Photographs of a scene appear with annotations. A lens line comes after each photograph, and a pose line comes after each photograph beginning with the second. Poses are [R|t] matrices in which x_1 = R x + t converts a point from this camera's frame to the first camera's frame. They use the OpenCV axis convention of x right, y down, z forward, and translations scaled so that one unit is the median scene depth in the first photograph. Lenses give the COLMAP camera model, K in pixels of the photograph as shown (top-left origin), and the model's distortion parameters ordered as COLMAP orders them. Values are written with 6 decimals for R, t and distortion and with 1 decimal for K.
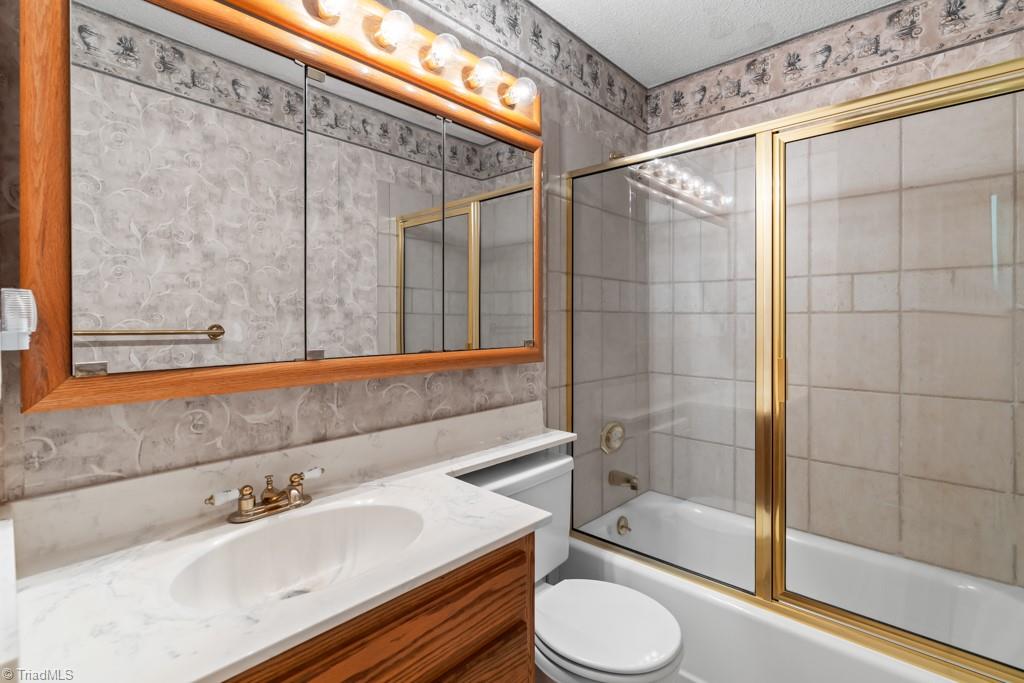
lens RADIAL K [[485.8, 0, 522.4], [0, 485.8, 319.4], [0, 0, 1]] dist [-0.005649, -0.000483]
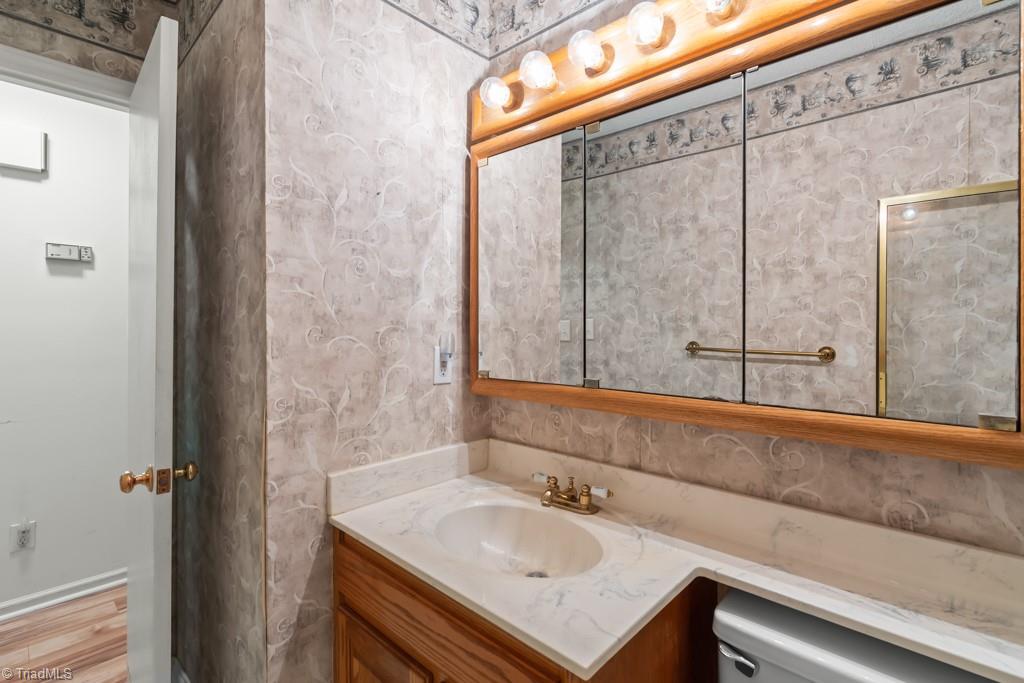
lens RADIAL K [[460.3, 0, 514.3], [0, 460.3, 329.9], [0, 0, 1]] dist [-0.002755, -0.000216]
pose [[0.004431, -0.000347, -0.999990, 0.501744], [-0.001365, 0.999999, -0.000353, -0.038508], [0.999989, 0.001367, 0.004431, 0.667615]]
